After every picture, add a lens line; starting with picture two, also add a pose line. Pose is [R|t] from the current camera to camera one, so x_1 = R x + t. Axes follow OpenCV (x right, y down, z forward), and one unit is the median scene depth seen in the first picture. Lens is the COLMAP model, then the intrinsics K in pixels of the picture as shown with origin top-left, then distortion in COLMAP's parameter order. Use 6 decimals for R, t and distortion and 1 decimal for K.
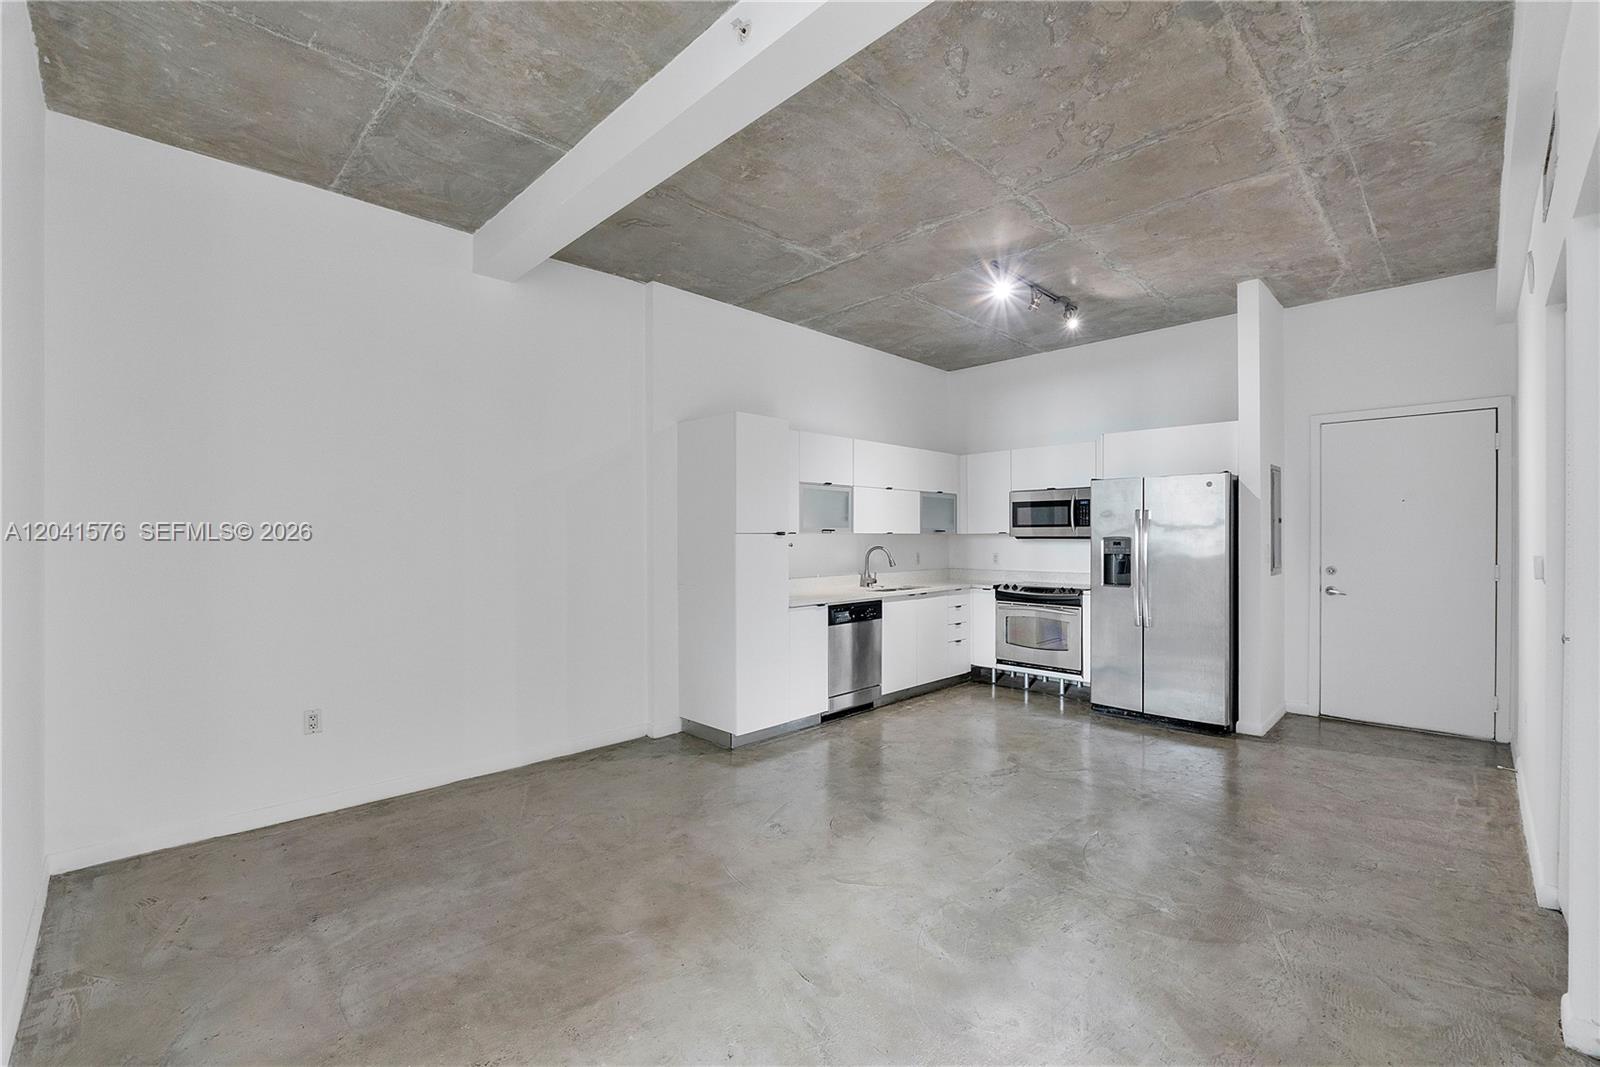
lens RADIAL K [[677.6, 0, 808.5], [0, 677.6, 538.9], [0, 0, 1]] dist [-0.002276, -0.000281]
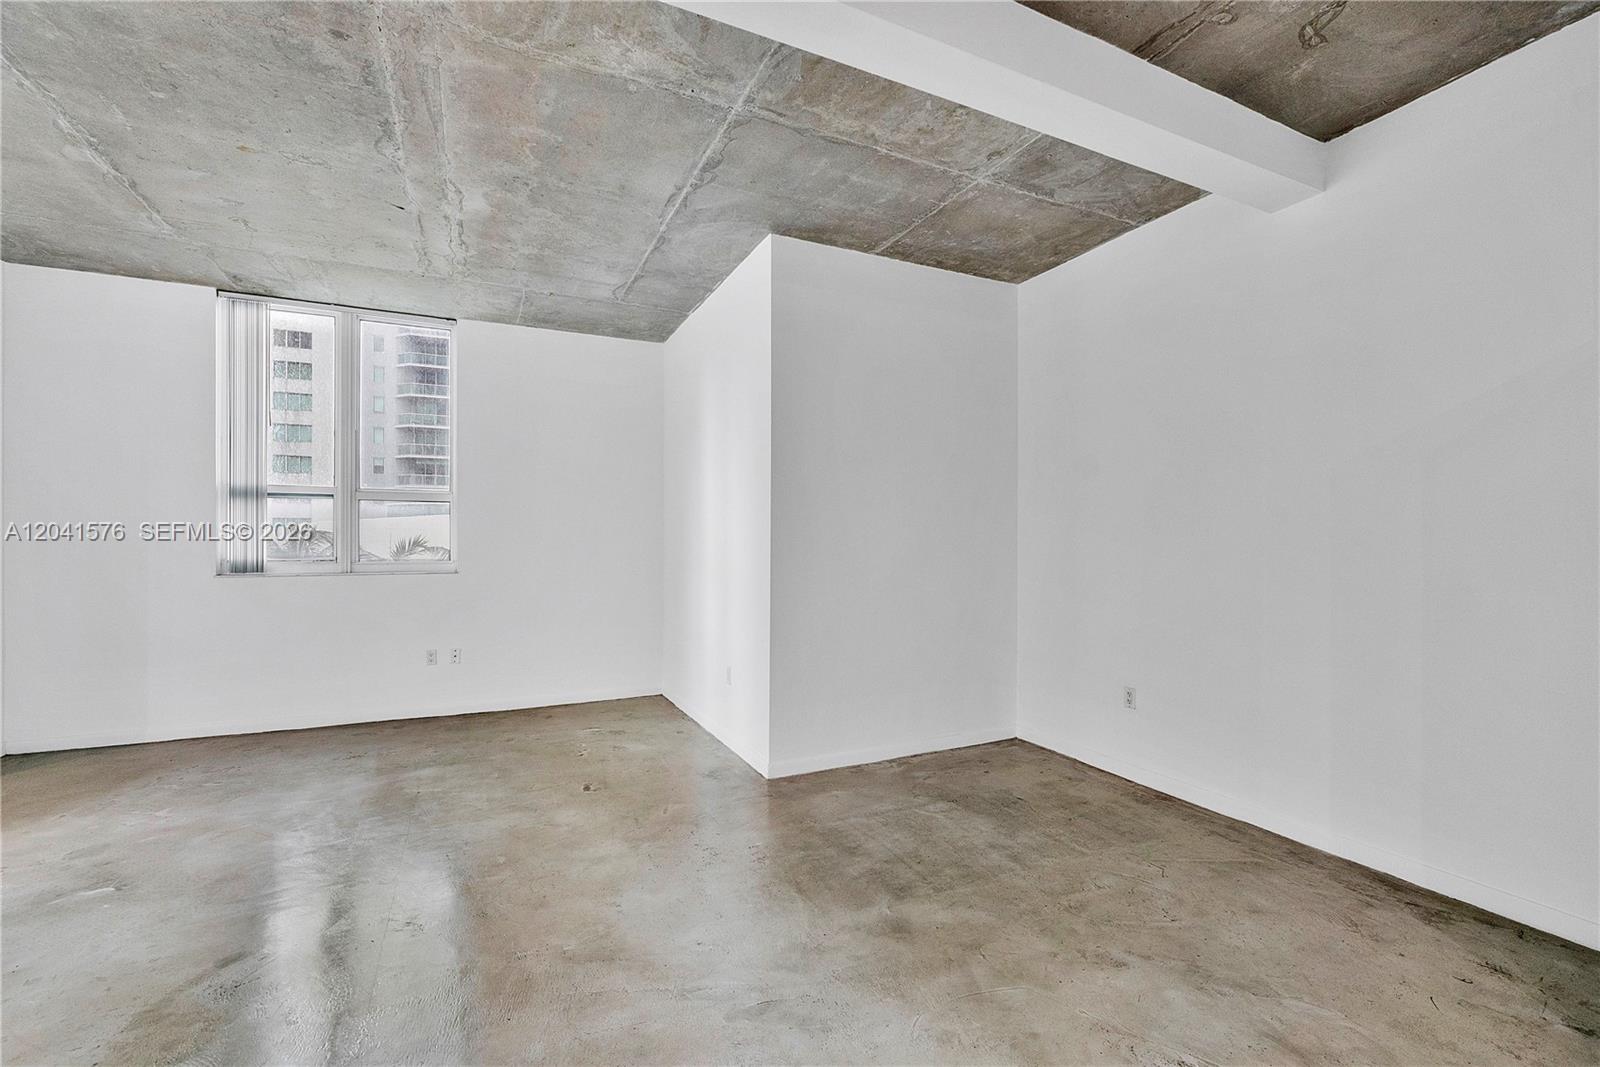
lens RADIAL K [[684.9, 0, 799.7], [0, 684.9, 538.3], [0, 0, 1]] dist [-0.004567, -0.000463]
pose [[-0.340362, -0.001193, -0.940294, 0.350736], [-0.000775, 0.999999, -0.000988, -0.000111], [0.940294, 0.000393, -0.340362, 0.549885]]
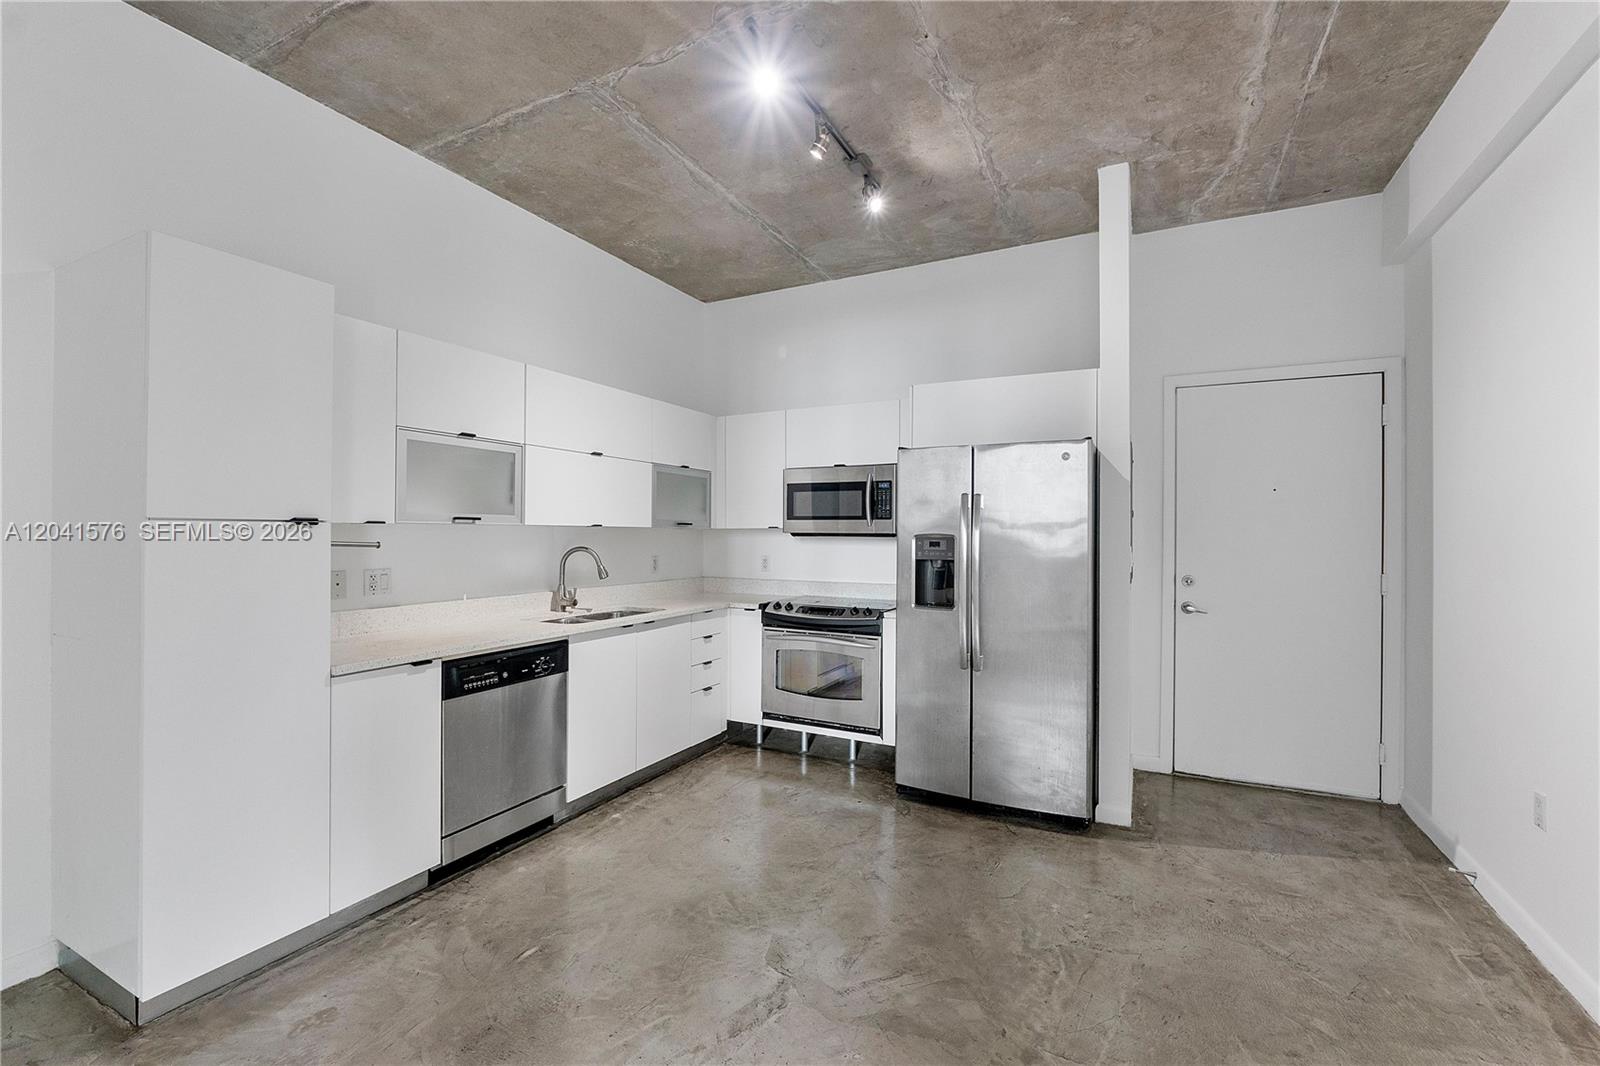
lens RADIAL K [[676.7, 0, 800.0], [0, 676.7, 533.0], [0, 0, 1]] dist [-0.011031, -0.000169]
pose [[0.955202, 0.008048, 0.295845, 0.130082], [-0.007015, 0.999965, -0.004553, -0.000332], [-0.295871, 0.002274, 0.955225, 0.397880]]
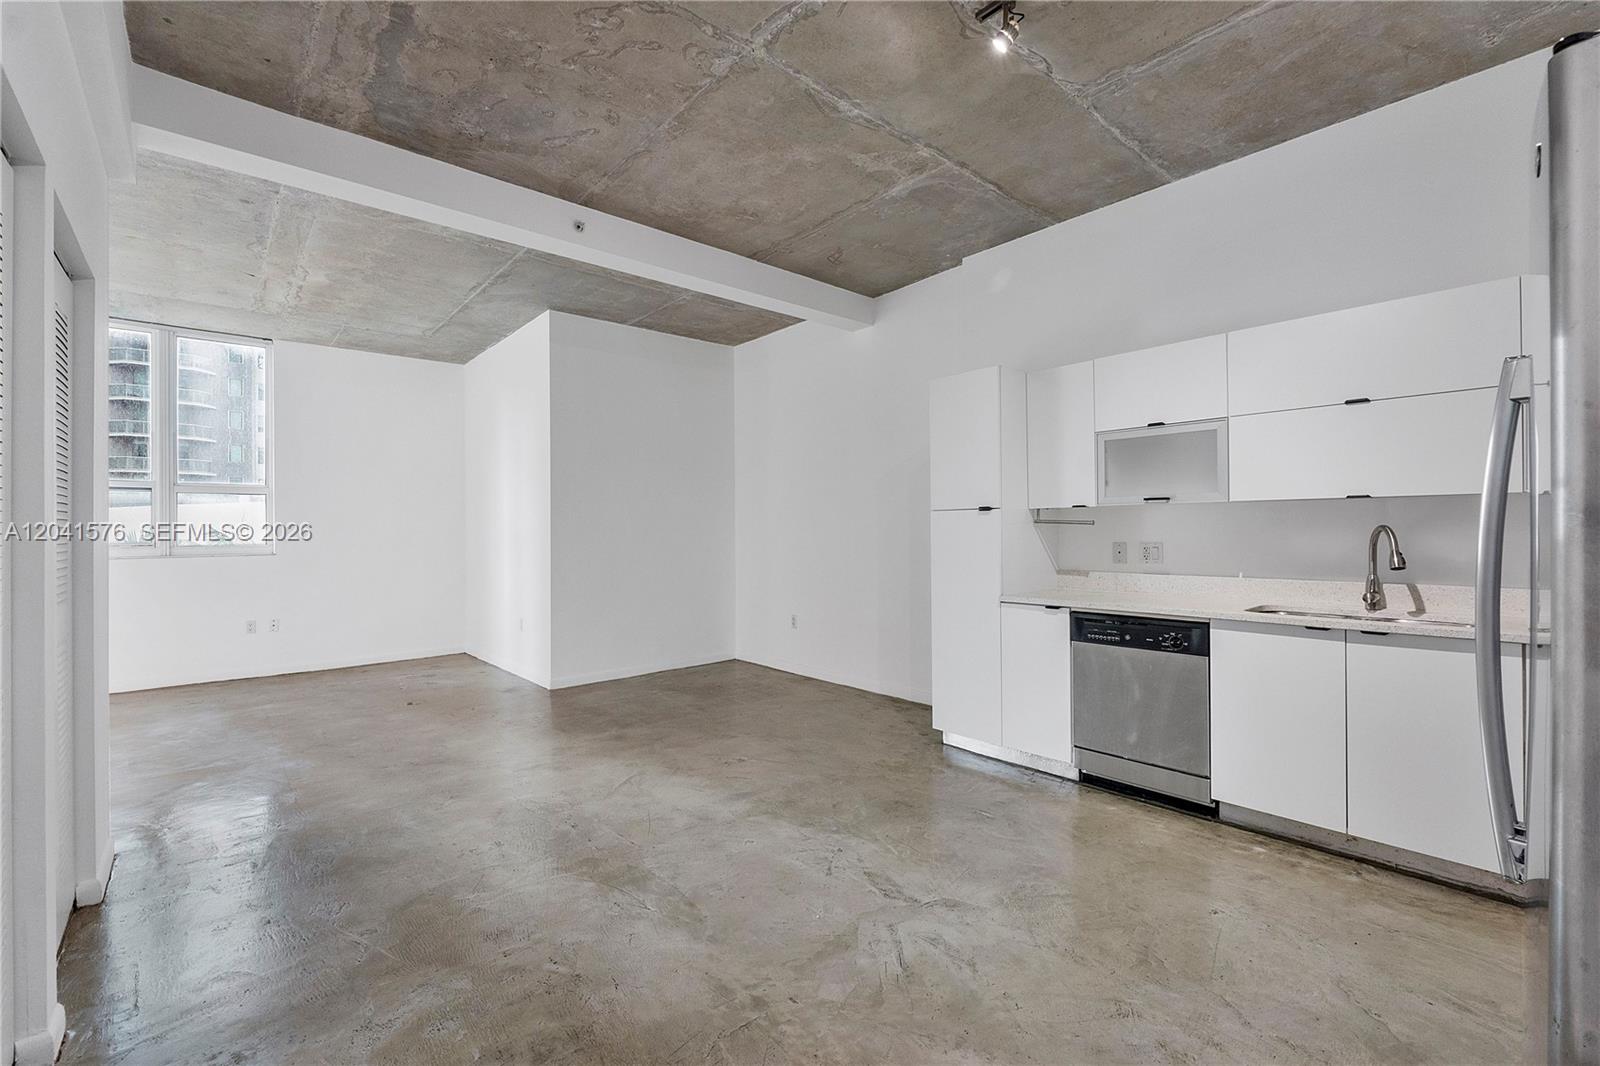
lens RADIAL K [[688.6, 0, 805.8], [0, 688.6, 524.9], [0, 0, 1]] dist [-0.001047, -0.000260]
pose [[-0.072394, -0.002518, -0.997373, 0.703137], [0.009116, 0.999953, -0.003186, 0.010557], [0.997334, -0.009323, -0.072367, 0.740426]]
